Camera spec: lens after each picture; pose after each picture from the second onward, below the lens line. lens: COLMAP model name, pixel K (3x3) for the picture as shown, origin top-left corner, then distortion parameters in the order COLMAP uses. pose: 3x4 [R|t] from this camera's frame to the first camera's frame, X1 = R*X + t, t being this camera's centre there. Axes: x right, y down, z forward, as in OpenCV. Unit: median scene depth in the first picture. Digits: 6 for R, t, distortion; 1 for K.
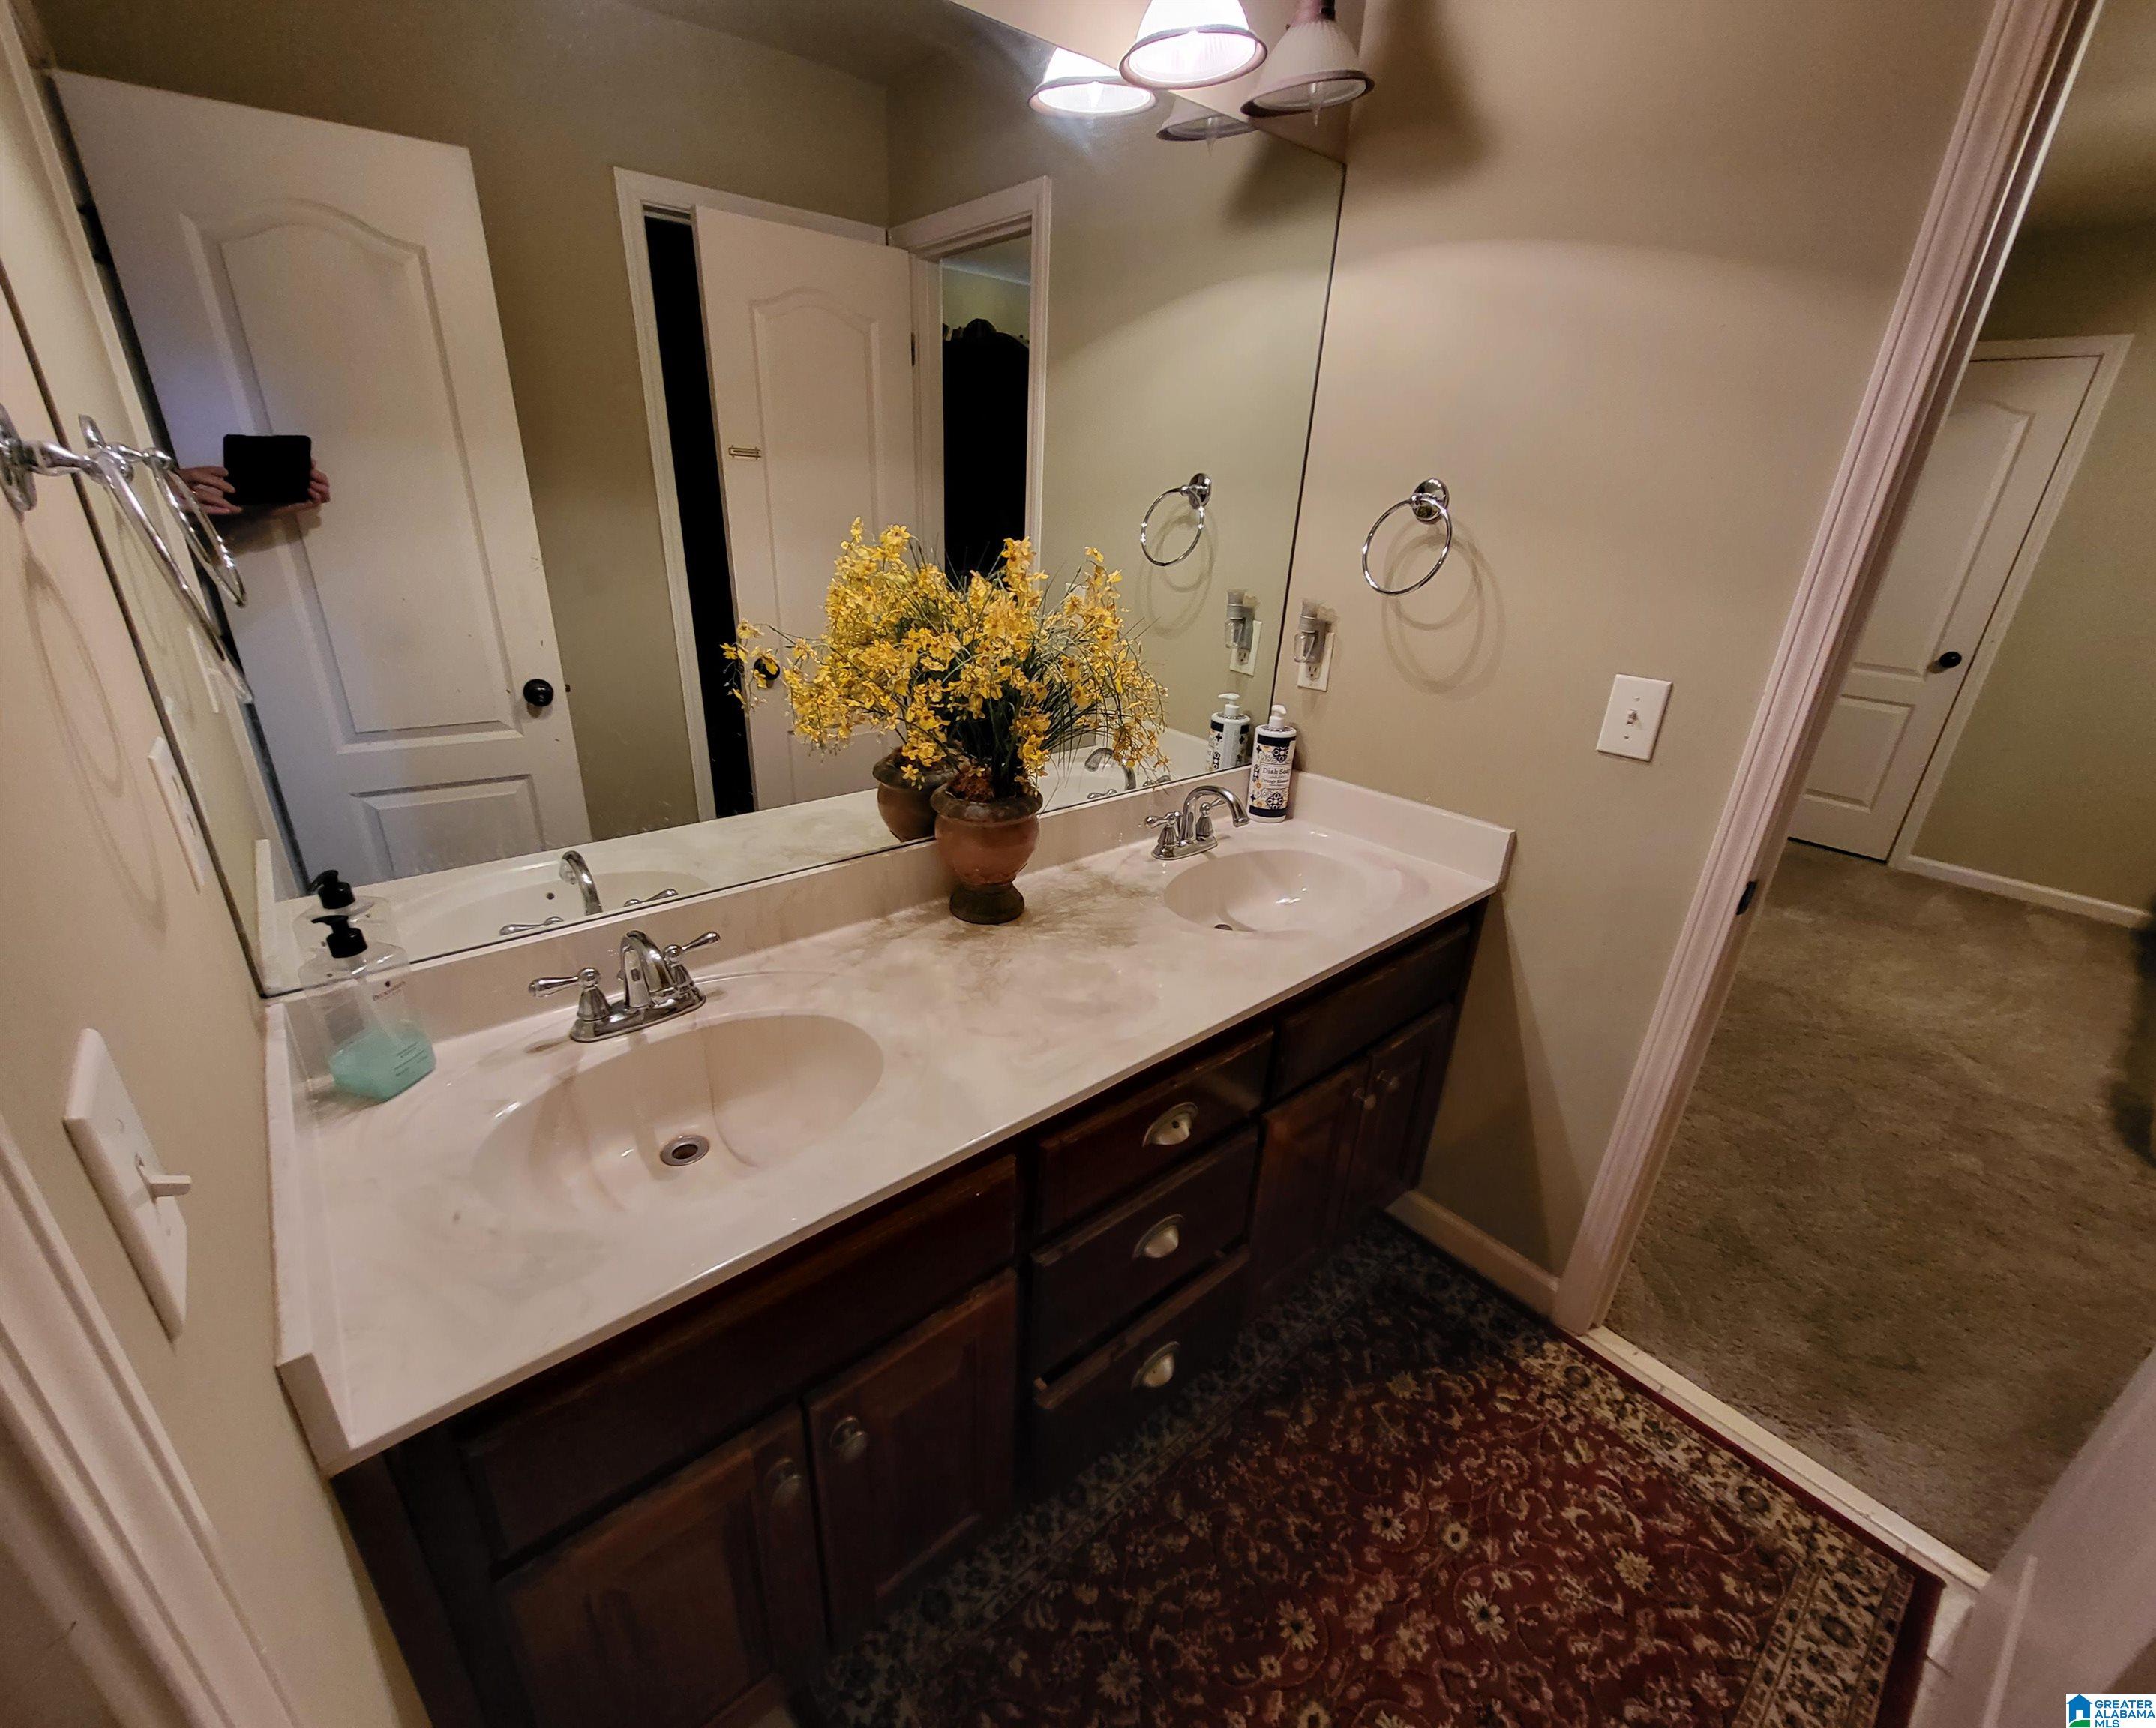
lens RADIAL K [[897.8, 0, 1068.2], [0, 897.8, 863.6], [0, 0, 1]] dist [0.001545, -0.000009]
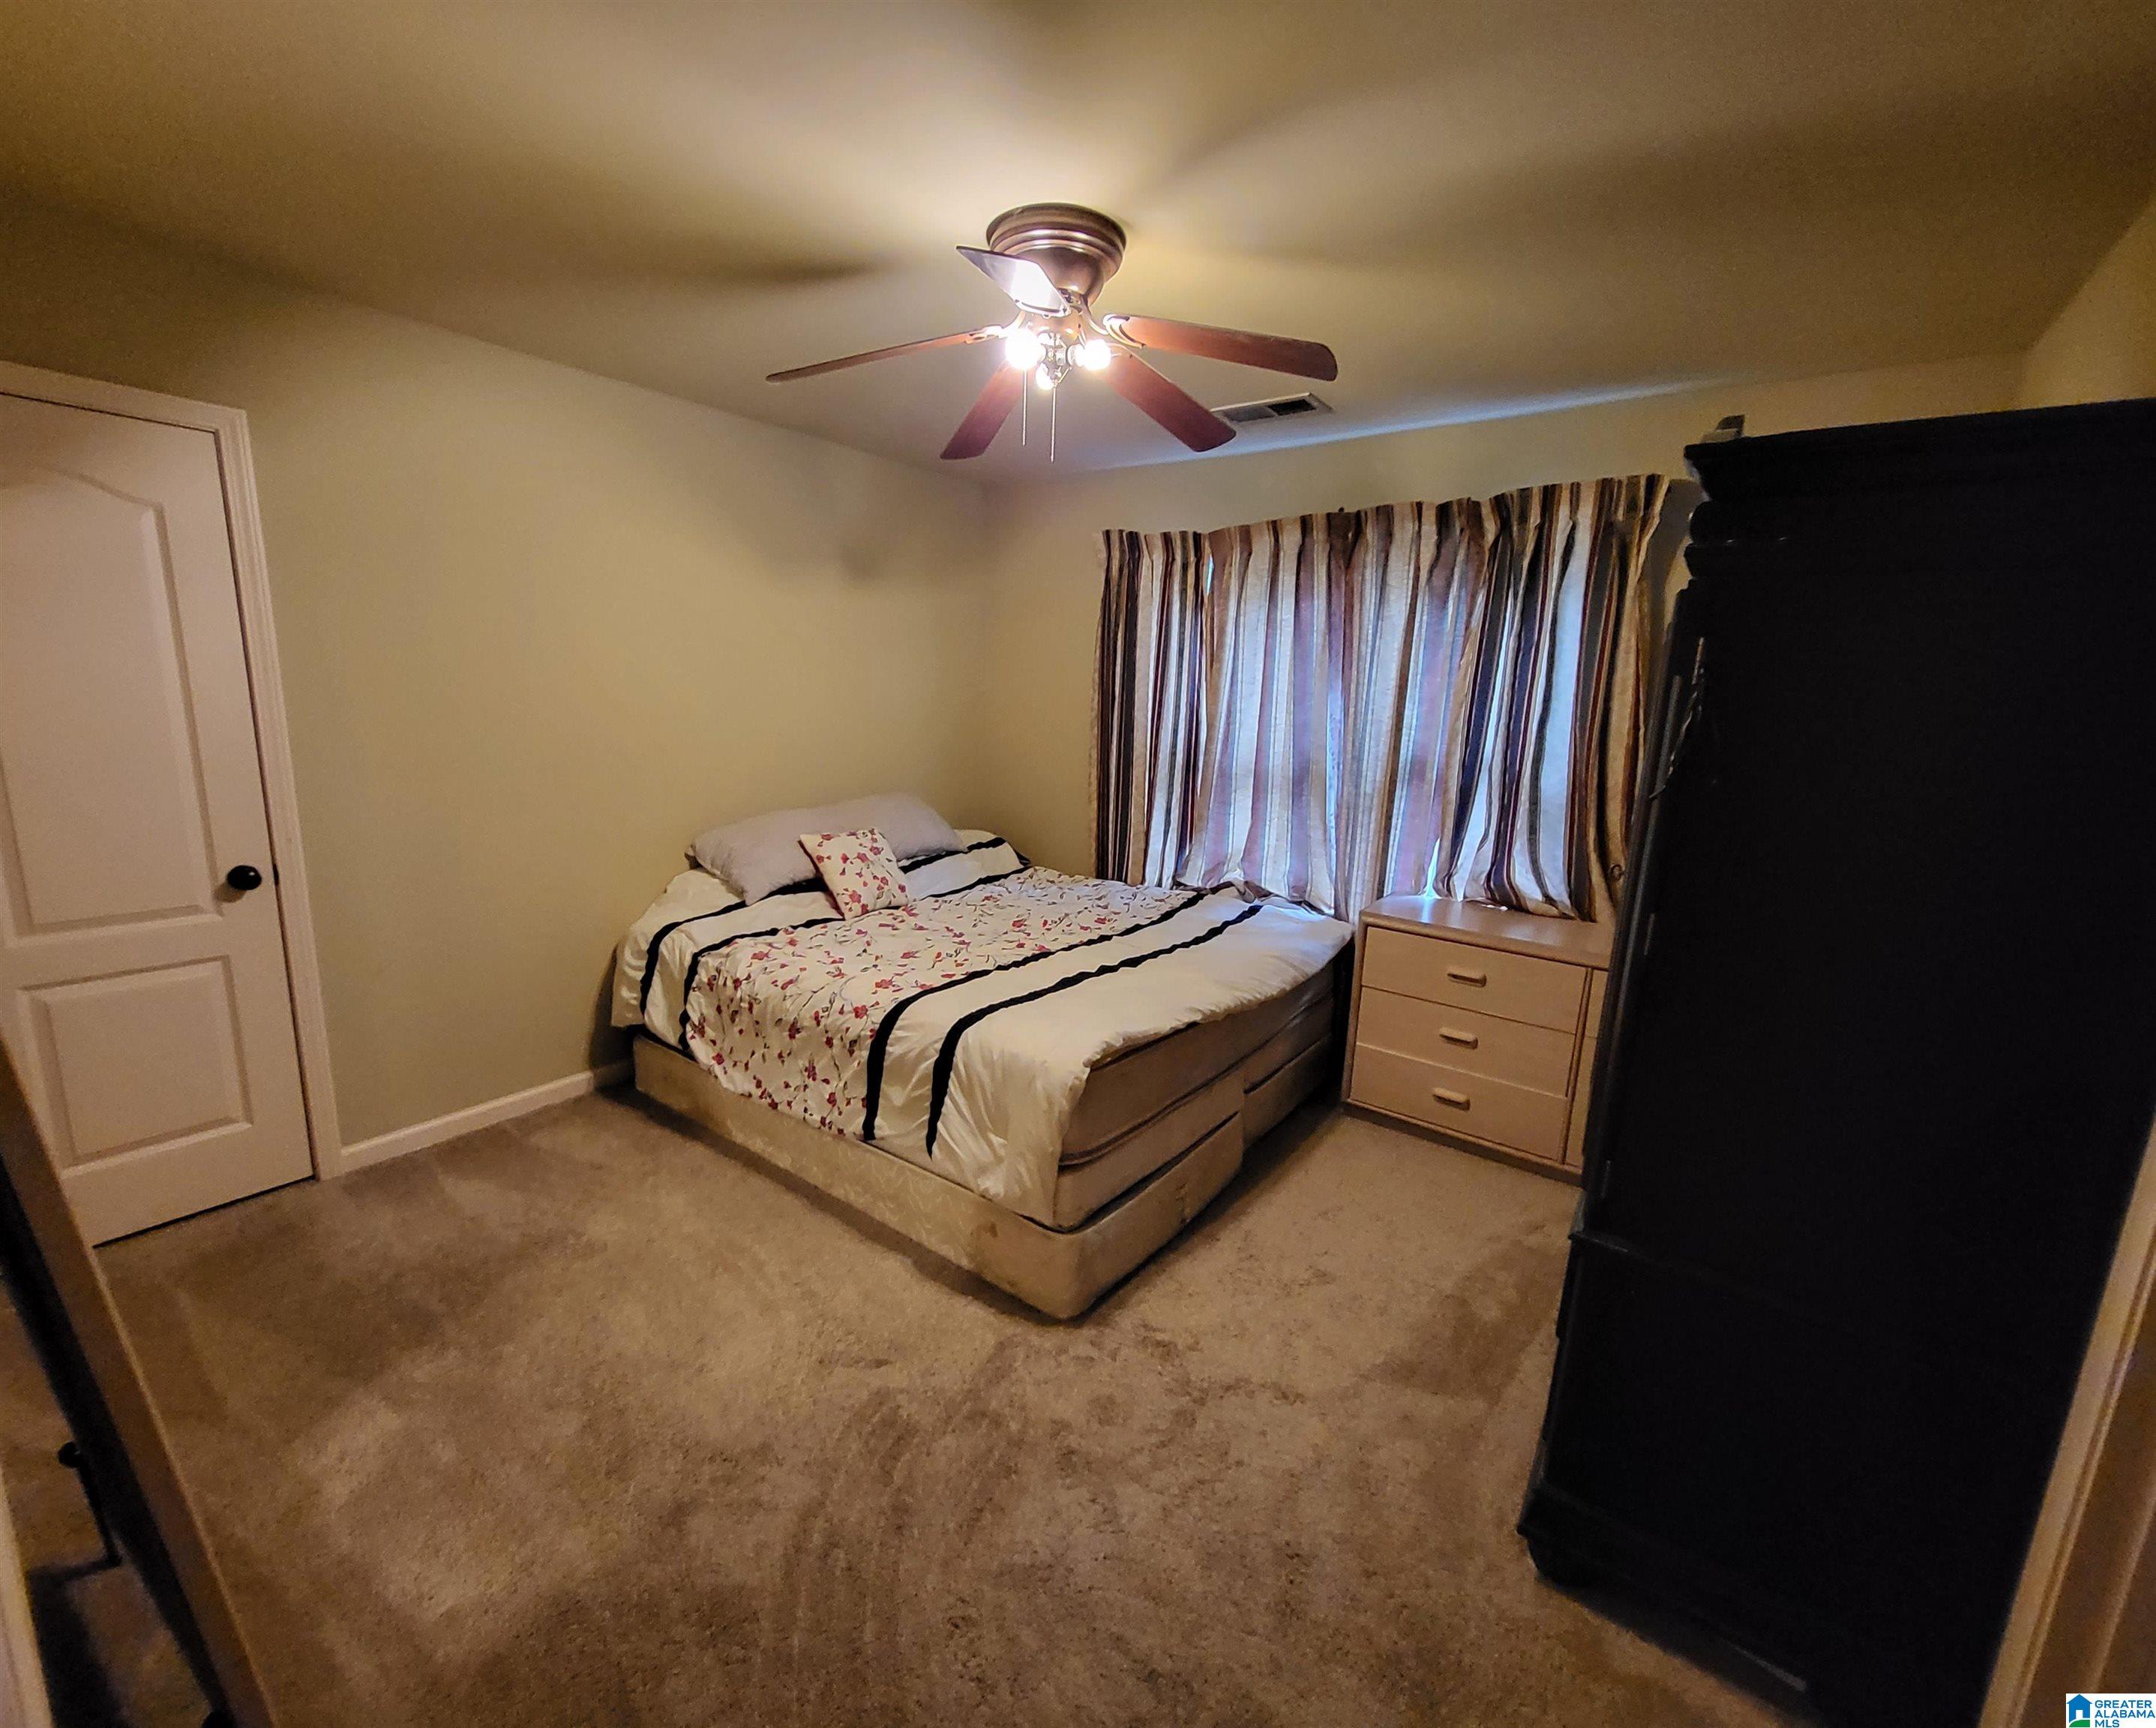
lens RADIAL K [[897.8, 0, 1068.2], [0, 897.8, 863.6], [0, 0, 1]] dist [0.001545, -0.000009]
pose [[-0.245699, -0.235849, 0.940217, 0.261745], [0.330706, 0.891361, 0.310014, -0.255309], [-0.911189, 0.387105, -0.141010, 0.592966]]
